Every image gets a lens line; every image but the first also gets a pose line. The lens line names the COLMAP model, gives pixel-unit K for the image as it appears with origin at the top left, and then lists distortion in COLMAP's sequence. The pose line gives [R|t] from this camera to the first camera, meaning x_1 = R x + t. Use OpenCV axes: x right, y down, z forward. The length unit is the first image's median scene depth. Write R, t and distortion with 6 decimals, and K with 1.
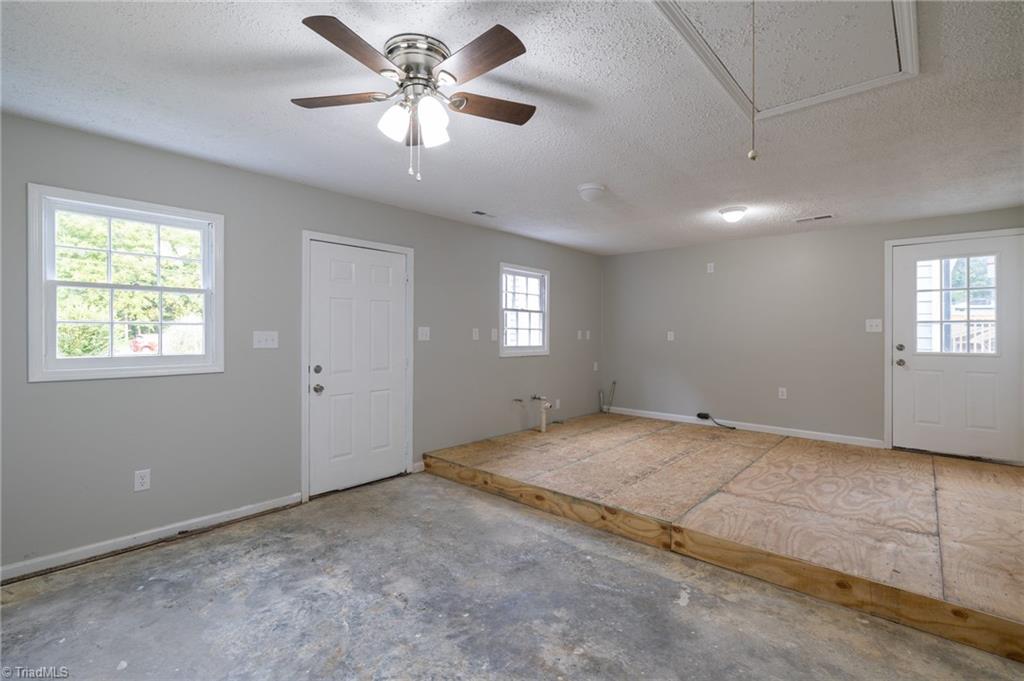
lens RADIAL K [[456.1, 0, 514.0], [0, 456.1, 335.7], [0, 0, 1]] dist [-0.012165, -0.000162]
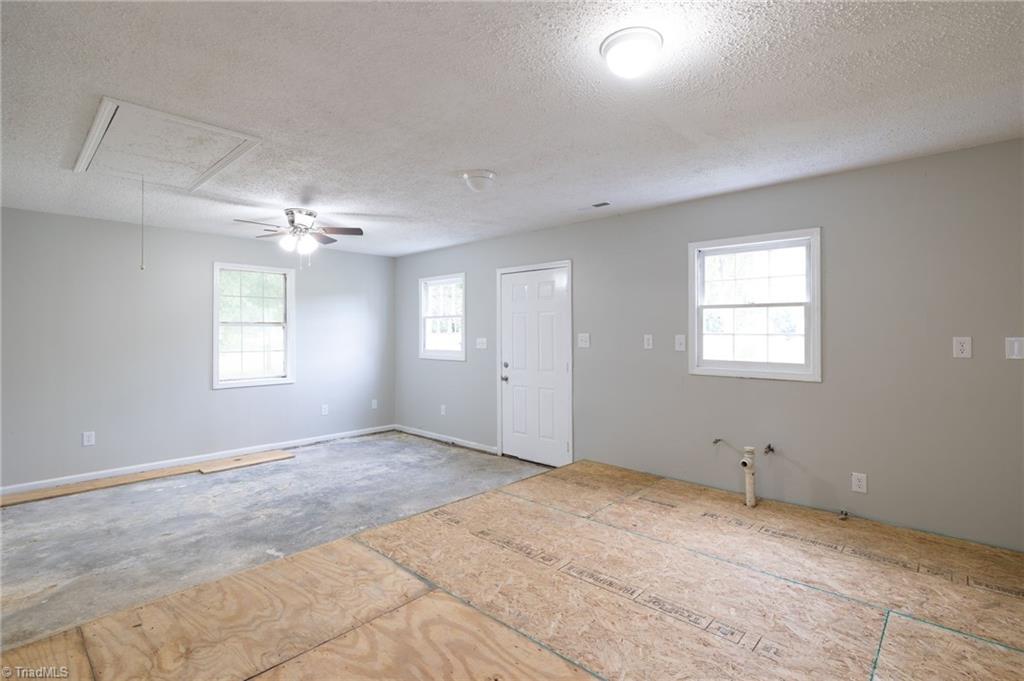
lens RADIAL K [[480.9, 0, 514.1], [0, 480.9, 335.4], [0, 0, 1]] dist [-0.003993, -0.000098]
pose [[-0.010165, 0.002262, -0.999946, 1.147025], [-0.004233, 0.999988, 0.002305, -0.022958], [0.999939, 0.004256, -0.010155, 1.128343]]
